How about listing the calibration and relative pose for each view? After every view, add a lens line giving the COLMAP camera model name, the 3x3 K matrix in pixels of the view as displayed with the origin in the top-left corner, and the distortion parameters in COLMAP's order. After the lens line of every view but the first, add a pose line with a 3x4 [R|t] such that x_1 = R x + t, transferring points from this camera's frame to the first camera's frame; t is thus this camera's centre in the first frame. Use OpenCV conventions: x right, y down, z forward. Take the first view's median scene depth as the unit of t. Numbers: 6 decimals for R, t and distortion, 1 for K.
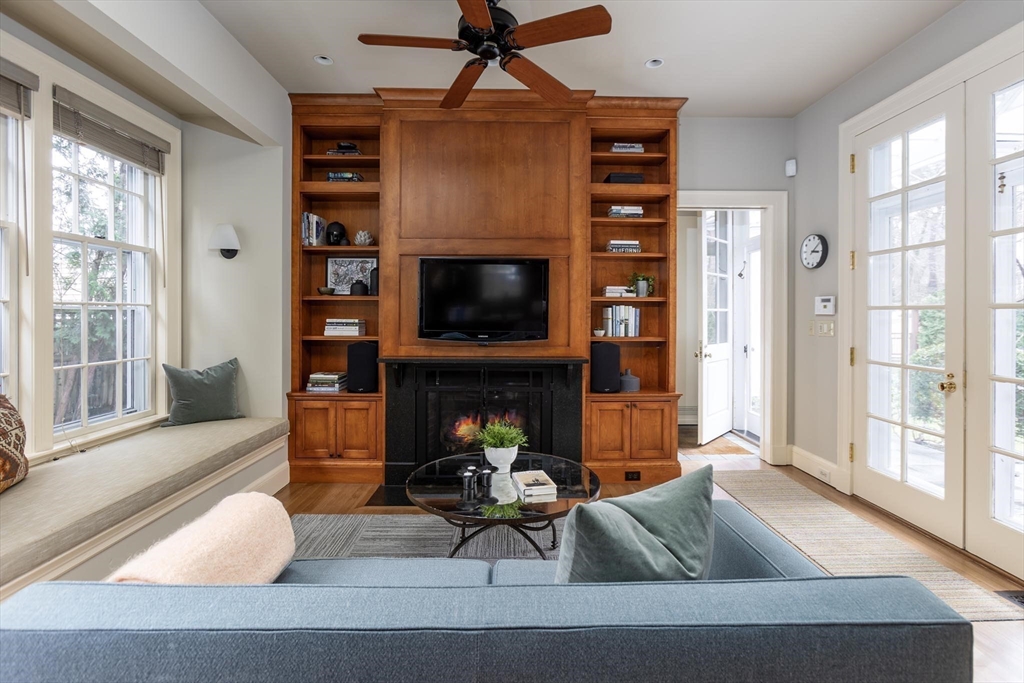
lens RADIAL K [[470.7, 0, 499.6], [0, 470.7, 313.5], [0, 0, 1]] dist [0.000987, 0.000417]
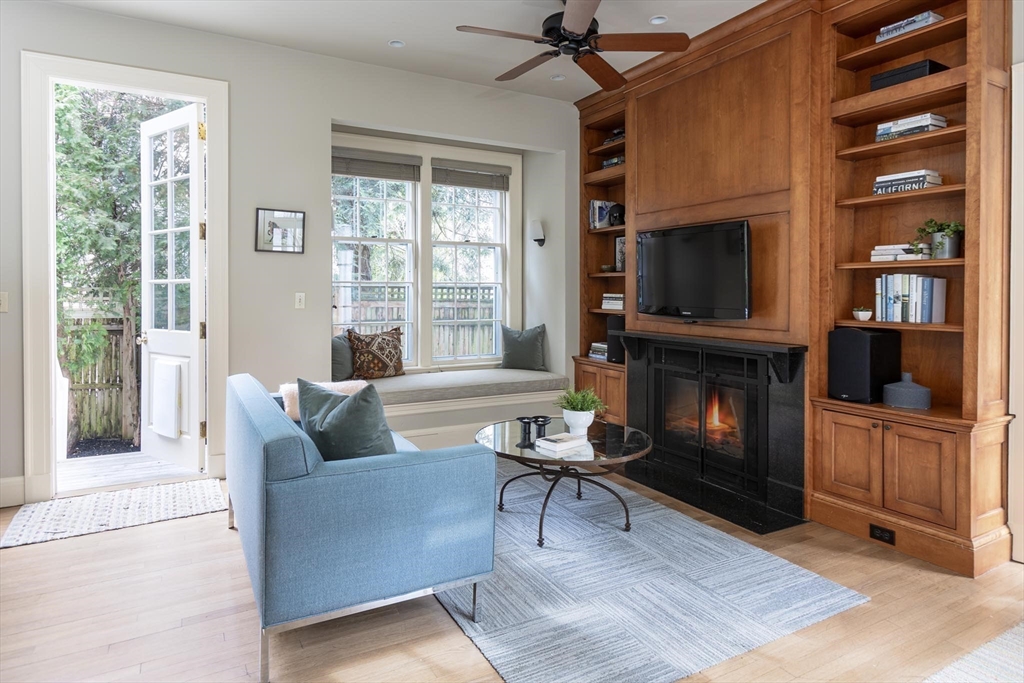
lens RADIAL K [[591.6, 0, 512.5], [0, 591.6, 291.5], [0, 0, 1]] dist [0.044640, 0.001122]
pose [[0.484139, -0.002414, -0.874988, 0.764273], [0.001040, 0.999997, -0.002183, 0.008812], [0.874991, 0.000147, 0.484140, 0.140266]]
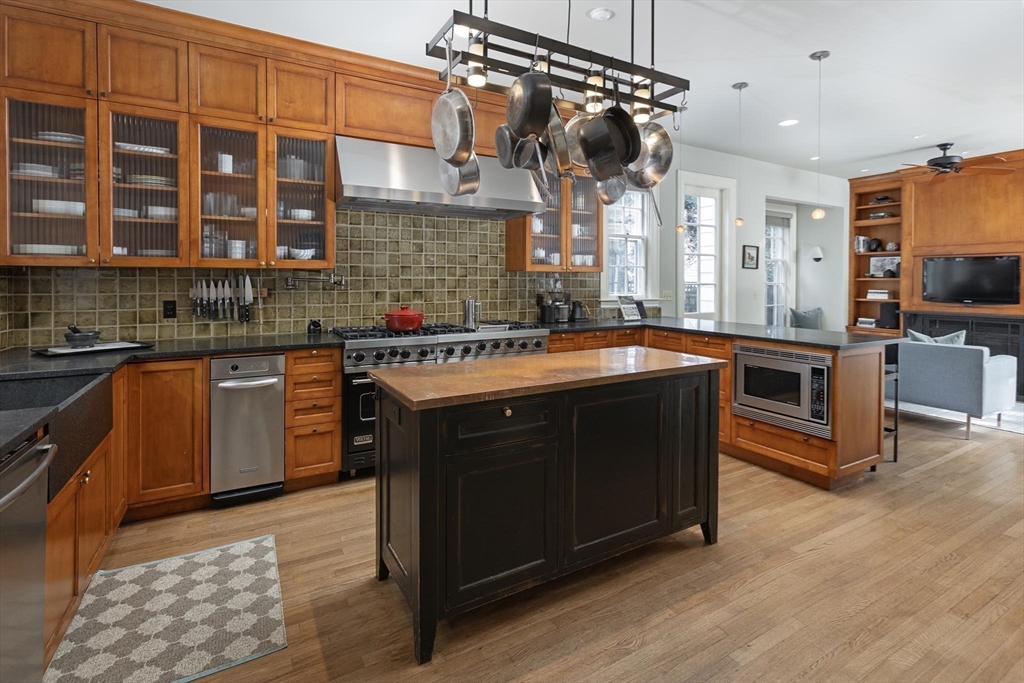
lens RADIAL K [[488.5, 0, 515.0], [0, 488.5, 290.3], [0, 0, 1]] dist [-0.003390, -0.000542]
pose [[0.513394, 0.010995, -0.858082, 0.622271], [-0.000226, 0.999920, 0.012677, -0.012532], [0.858153, -0.006314, 0.513356, -1.310557]]
